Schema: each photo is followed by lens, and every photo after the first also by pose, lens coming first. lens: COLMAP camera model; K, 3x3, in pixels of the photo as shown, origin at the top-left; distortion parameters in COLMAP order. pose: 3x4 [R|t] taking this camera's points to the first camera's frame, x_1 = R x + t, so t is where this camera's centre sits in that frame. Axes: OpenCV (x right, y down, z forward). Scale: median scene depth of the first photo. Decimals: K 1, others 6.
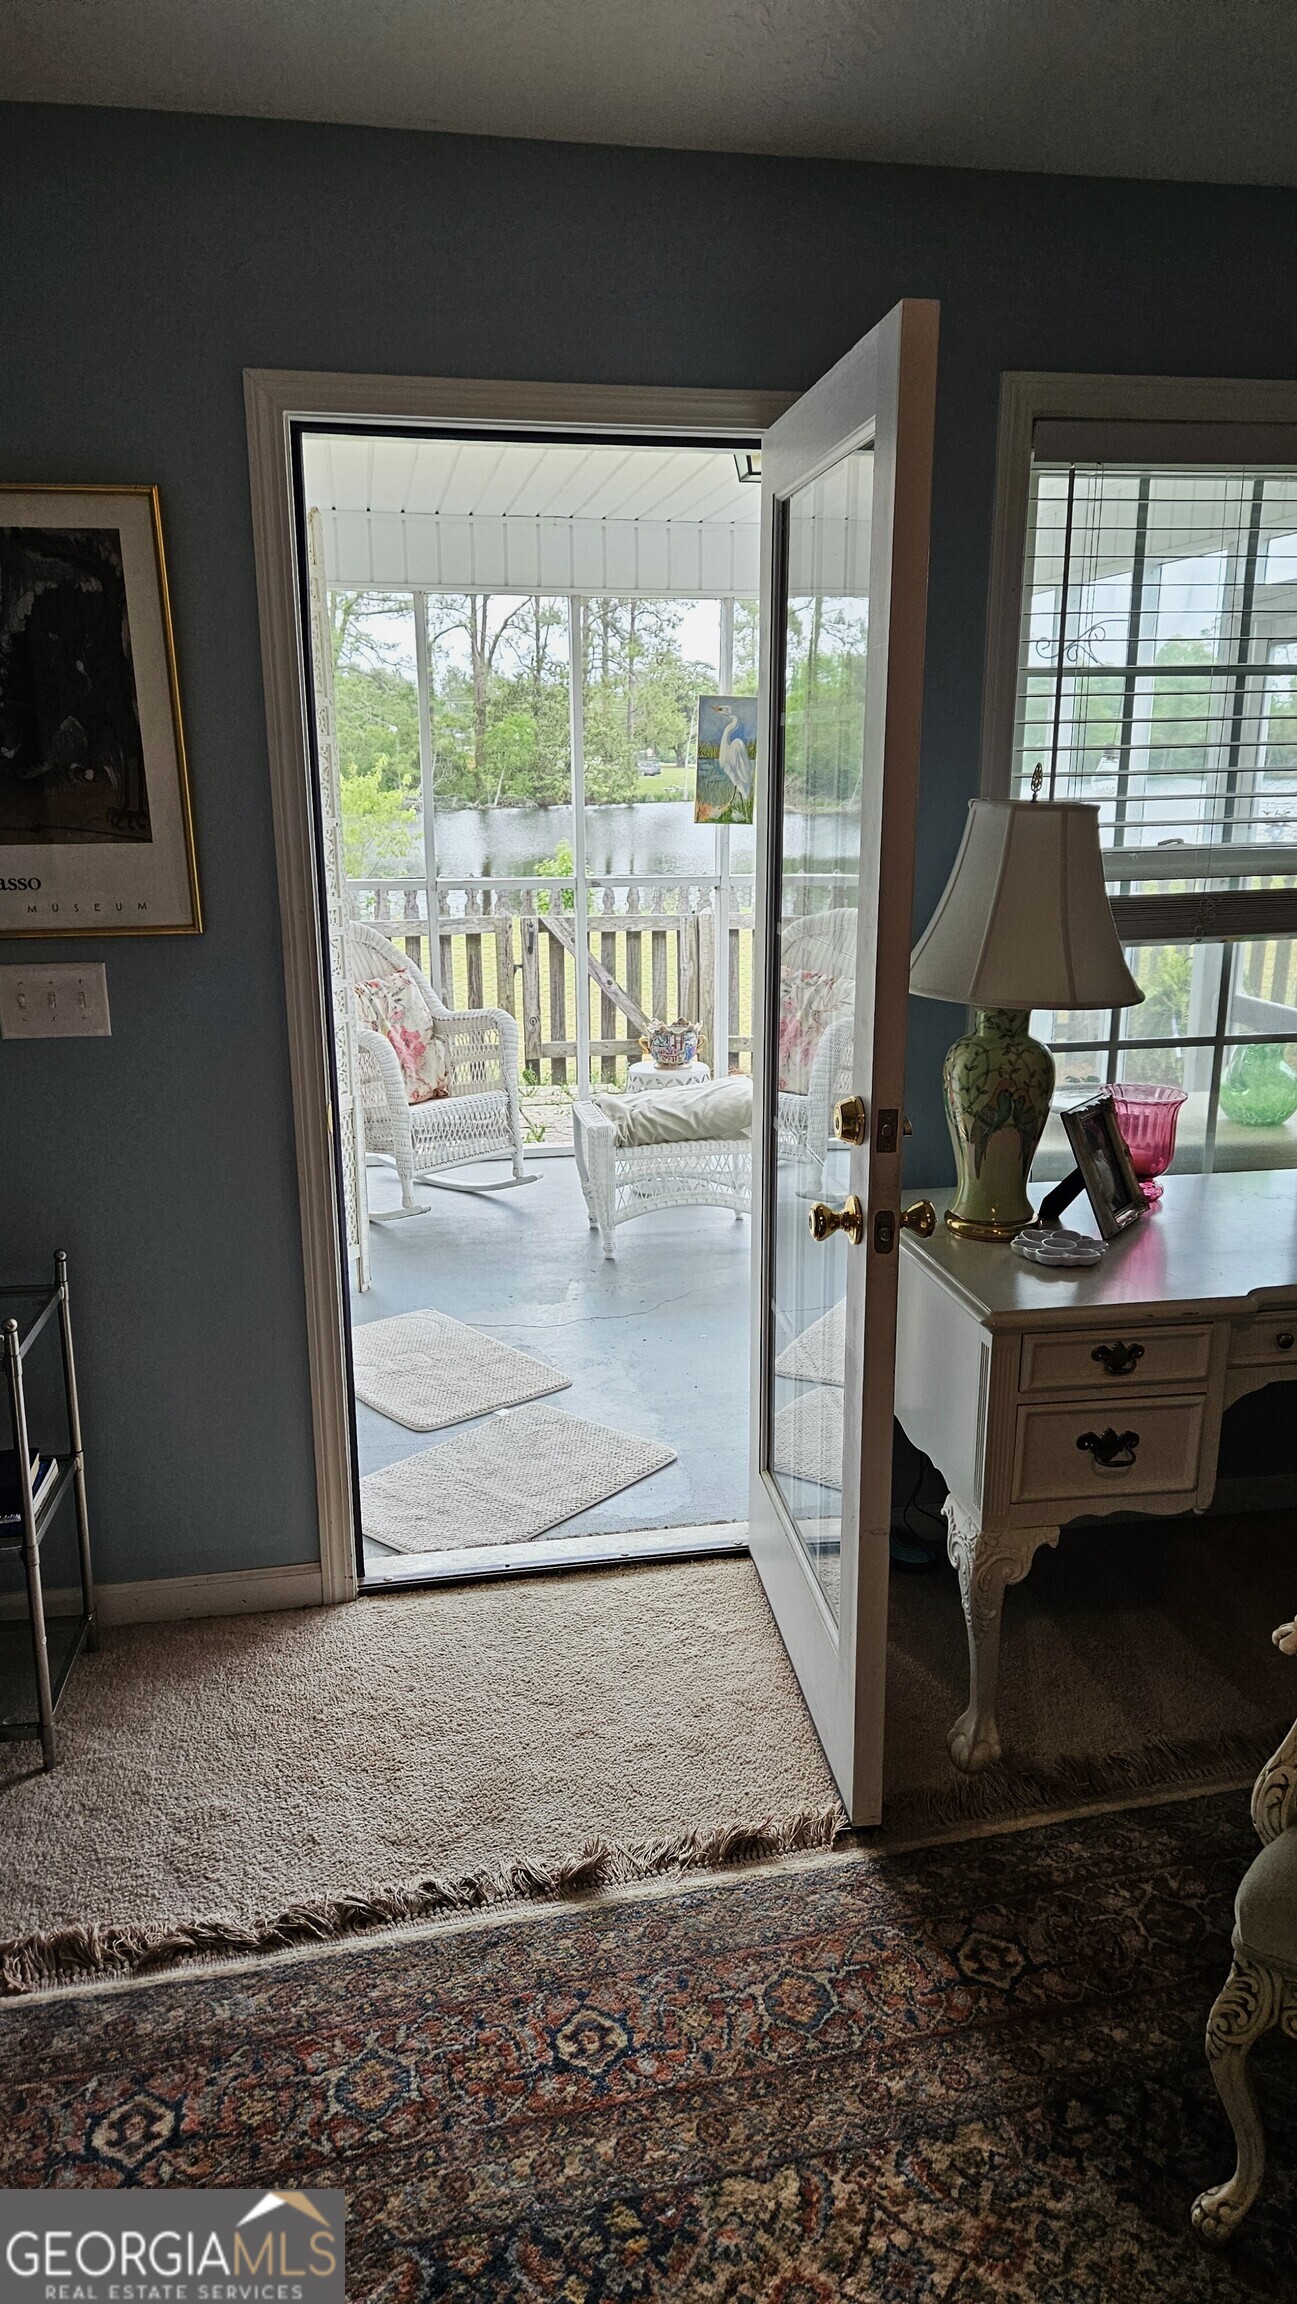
lens RADIAL K [[1530.6, 0, 659.4], [0, 1530.6, 1154.9], [0, 0, 1]] dist [0.078353, -0.073781]
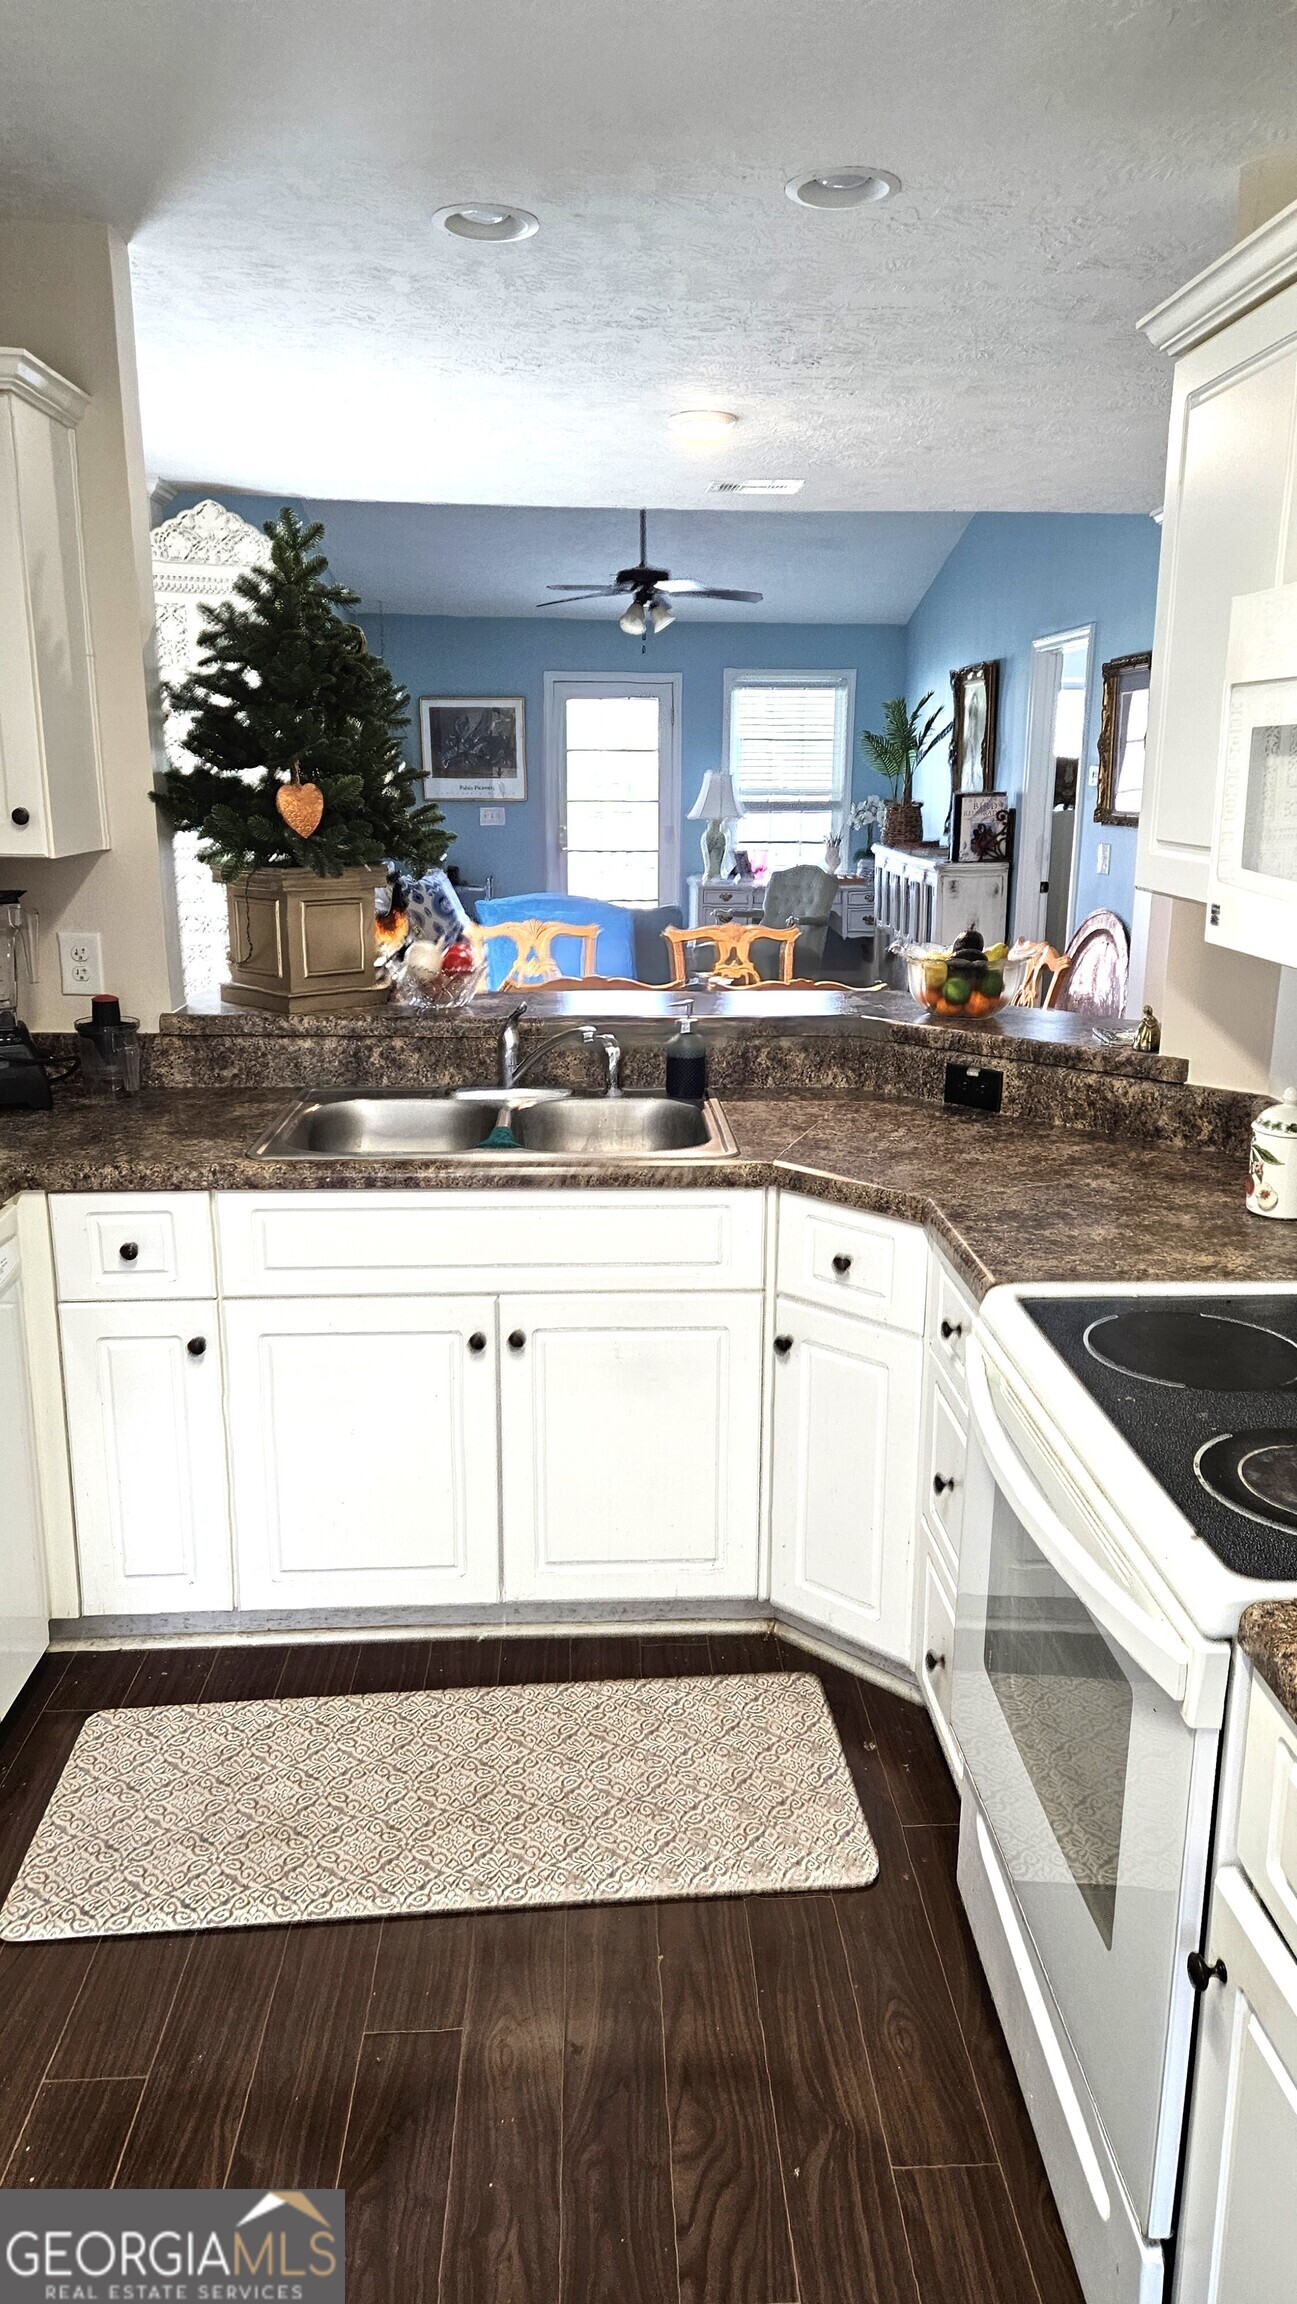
lens RADIAL K [[1530.6, 0, 639.1], [0, 1530.6, 1145.3], [0, 0, 1]] dist [0.078353, -0.073781]
pose [[0.990322, 0.047002, -0.130588, 0.412967], [-0.047227, 0.998883, 0.001370, 0.533099], [0.130506, 0.004811, 0.991436, -2.140892]]
